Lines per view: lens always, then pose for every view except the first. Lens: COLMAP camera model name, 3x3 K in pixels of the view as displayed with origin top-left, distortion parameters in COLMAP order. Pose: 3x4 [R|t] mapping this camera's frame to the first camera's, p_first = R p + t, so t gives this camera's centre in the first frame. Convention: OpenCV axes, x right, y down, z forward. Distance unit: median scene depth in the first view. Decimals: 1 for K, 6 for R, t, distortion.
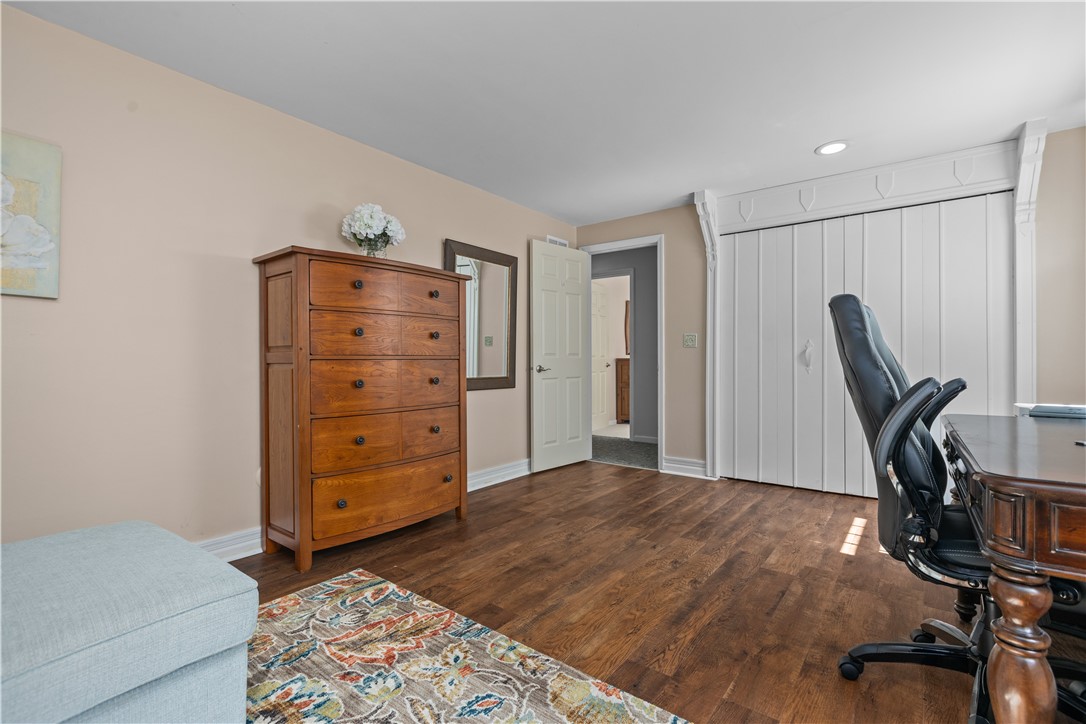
lens RADIAL K [[490.3, 0, 547.1], [0, 490.3, 355.3], [0, 0, 1]] dist [-0.000294, -0.000496]
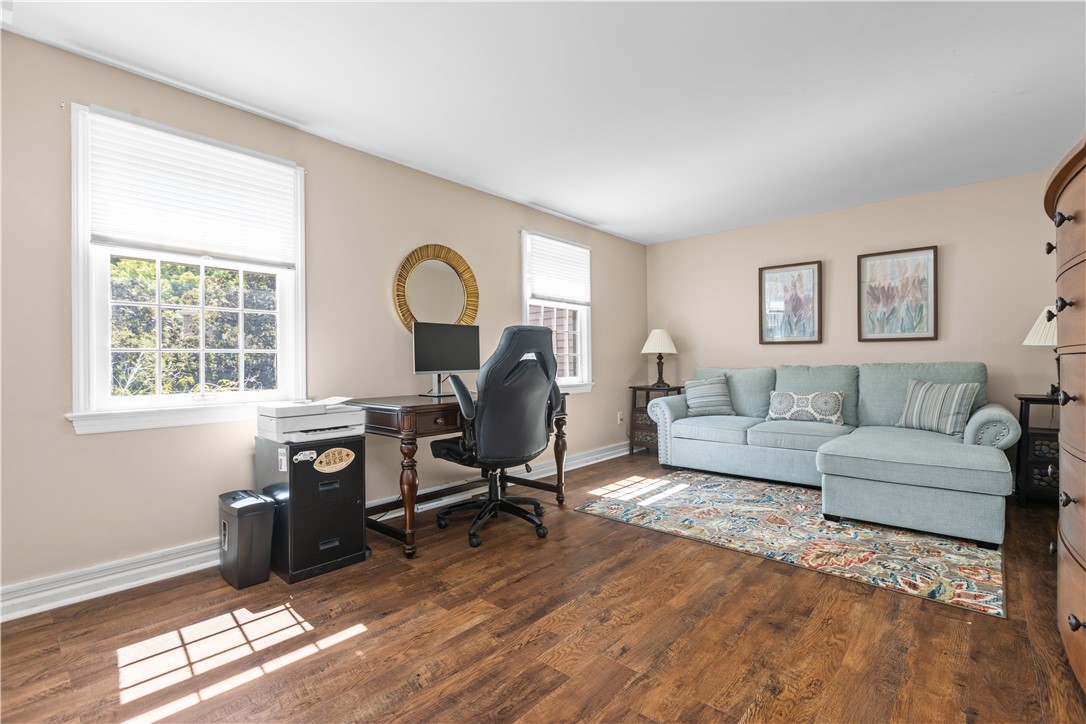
lens RADIAL K [[490.3, 0, 547.1], [0, 490.3, 355.3], [0, 0, 1]] dist [-0.000294, -0.000496]
pose [[-0.997083, 0.012256, 0.075333, 0.316386], [0.010218, 0.999573, -0.027380, 0.023609], [-0.075636, -0.026530, -0.996782, 1.978095]]
